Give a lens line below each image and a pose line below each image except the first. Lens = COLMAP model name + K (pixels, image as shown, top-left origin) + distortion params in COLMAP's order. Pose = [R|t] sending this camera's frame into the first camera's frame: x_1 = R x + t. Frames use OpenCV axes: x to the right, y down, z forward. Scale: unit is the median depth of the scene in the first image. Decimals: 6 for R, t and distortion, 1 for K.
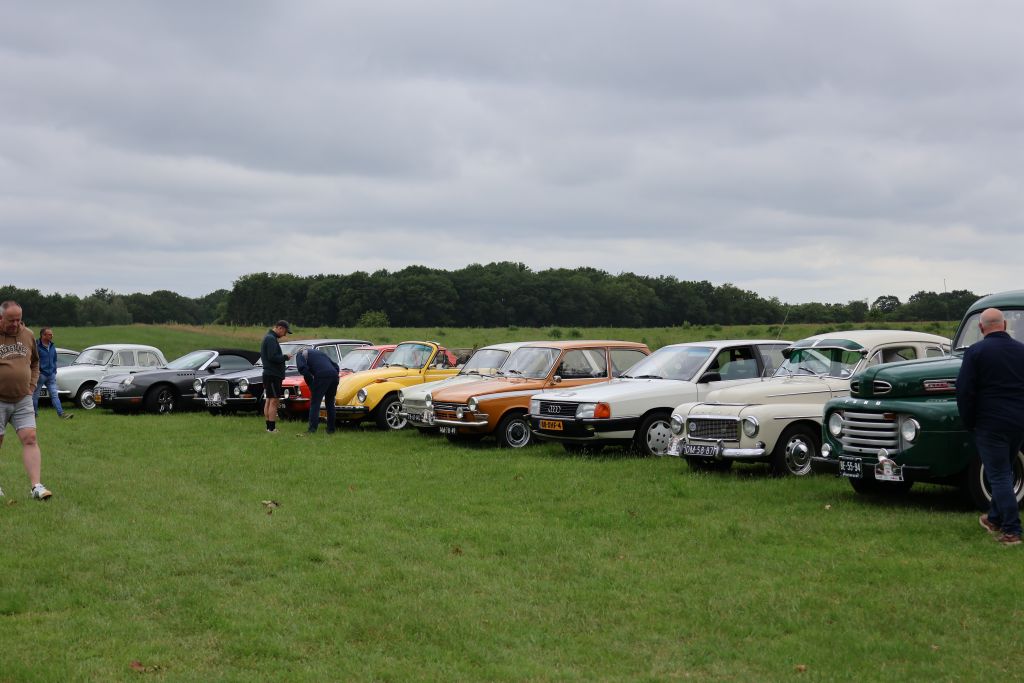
lens RADIAL K [[1758.1, 0, 512.0], [0, 1758.1, 341.5], [0, 0, 1]] dist [0.064181, 1.492242]
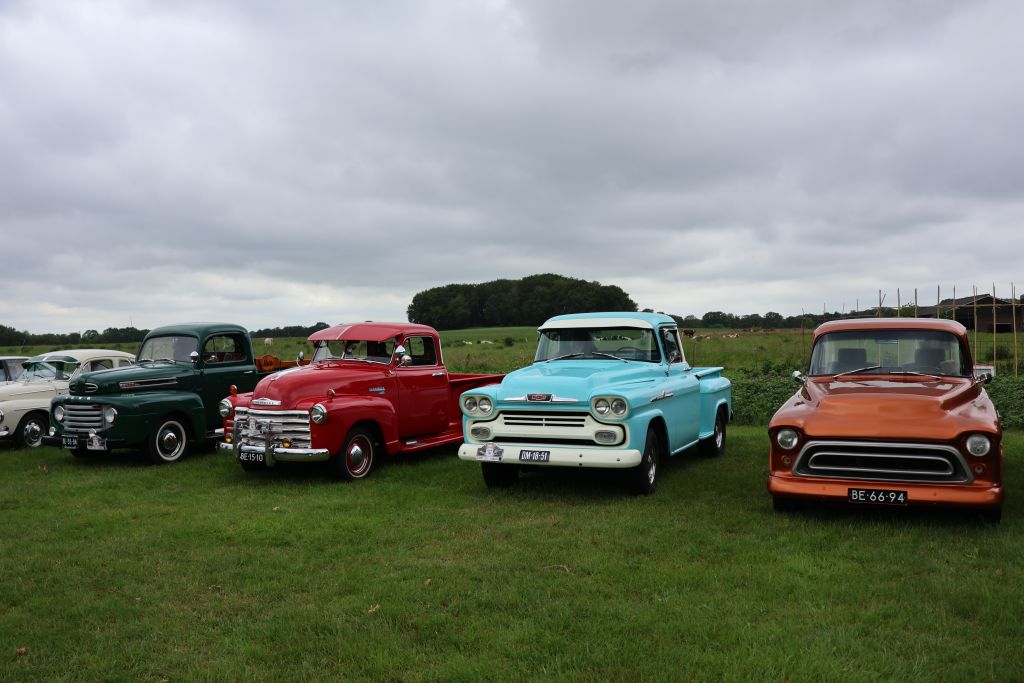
lens RADIAL K [[870.4, 0, 512.0], [0, 870.4, 341.5], [0, 0, 1]] dist [-0.145166, 0.146878]
pose [[0.783824, -0.007688, 0.620935, 0.036738], [0.015498, 0.999854, -0.007183, -0.002461], [-0.620789, 0.015254, 0.783829, 0.182163]]
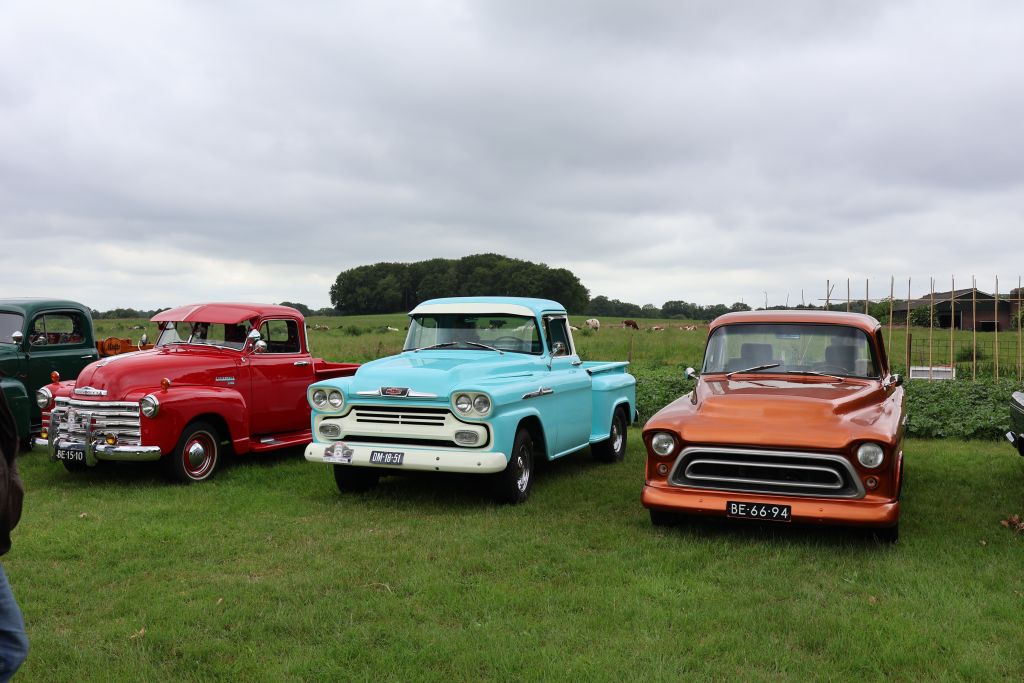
lens RADIAL K [[976.7, 0, 514.8], [0, 976.7, 340.8], [0, 0, 1]] dist [-0.098432, 0.189444]
pose [[0.743162, 0.001329, 0.669111, 0.073488], [-0.005887, 0.999972, 0.004552, -0.001934], [-0.669086, -0.007322, 0.743149, 0.158097]]
